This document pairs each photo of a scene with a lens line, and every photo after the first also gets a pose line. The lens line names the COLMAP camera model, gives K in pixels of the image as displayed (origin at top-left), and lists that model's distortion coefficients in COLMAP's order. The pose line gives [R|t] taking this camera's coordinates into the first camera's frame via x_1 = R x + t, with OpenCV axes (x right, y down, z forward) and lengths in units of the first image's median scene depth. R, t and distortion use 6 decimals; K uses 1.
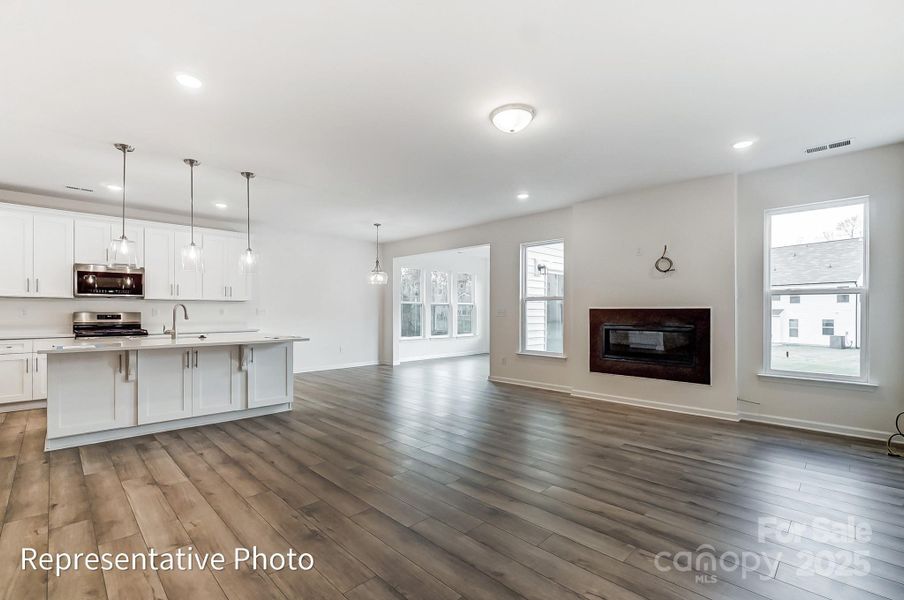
lens RADIAL K [[412.0, 0, 446.5], [0, 412.0, 307.5], [0, 0, 1]] dist [-0.014373, 0.000133]
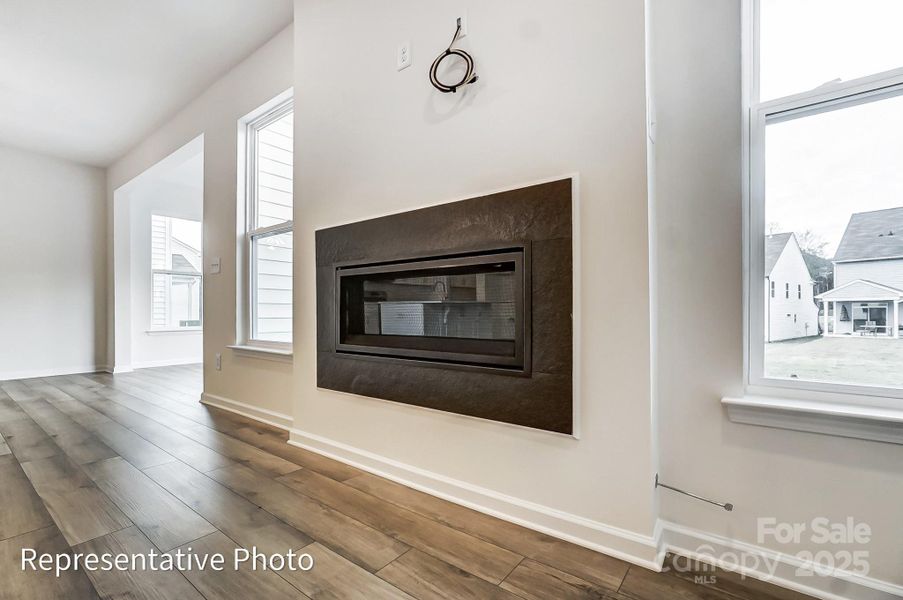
lens RADIAL K [[411.5, 0, 449.5], [0, 411.5, 305.2], [0, 0, 1]] dist [-0.014373, 0.000133]
pose [[0.987401, 0.000880, 0.158235, 0.441533], [0.000254, 0.999974, -0.007146, 0.084085], [-0.158237, 0.007096, 0.987376, 0.623153]]
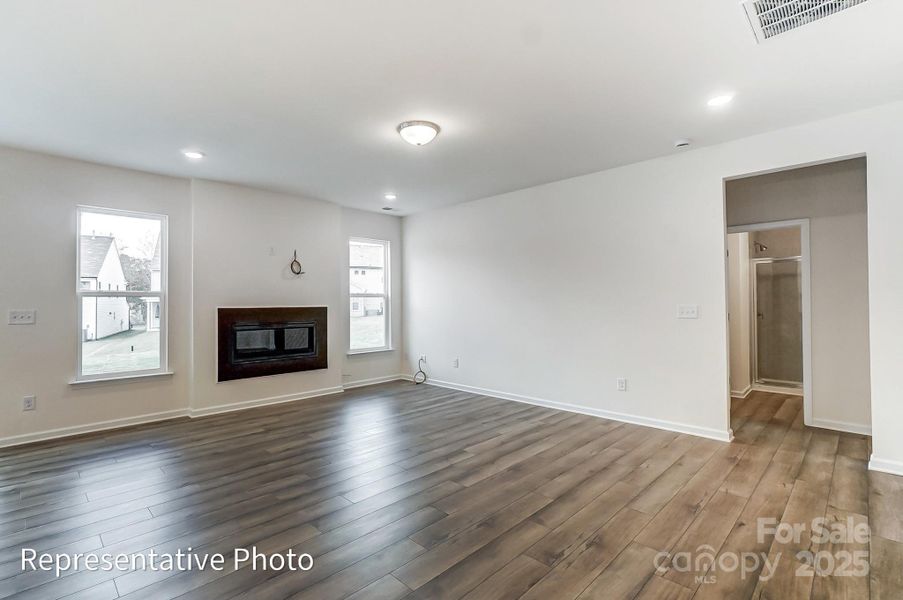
lens RADIAL K [[425.0, 0, 445.3], [0, 425.0, 298.1], [0, 0, 1]] dist [-0.001808, 0.000061]
pose [[-0.023360, 0.008525, 0.999691, -0.566510], [-0.003587, 0.999956, -0.008612, -0.012531], [-0.999721, -0.003787, -0.023329, 0.583149]]
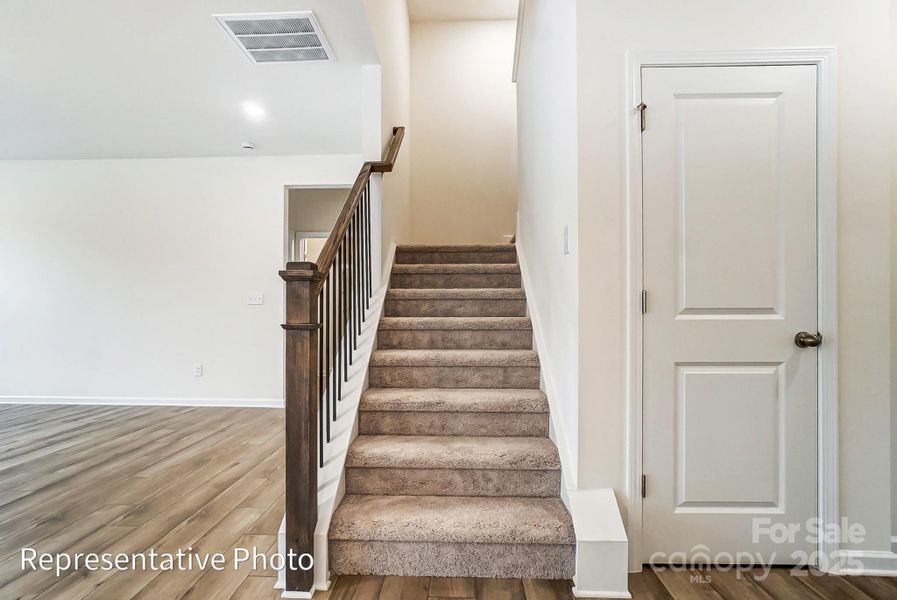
lens RADIAL K [[410.4, 0, 446.1], [0, 410.4, 309.4], [0, 0, 1]] dist [-0.002414, 0.000979]
pose [[-0.685089, 0.000796, 0.728459, -0.682586], [-0.011740, 0.999857, -0.012134, 0.032433], [-0.728365, -0.016865, -0.684982, 0.415855]]
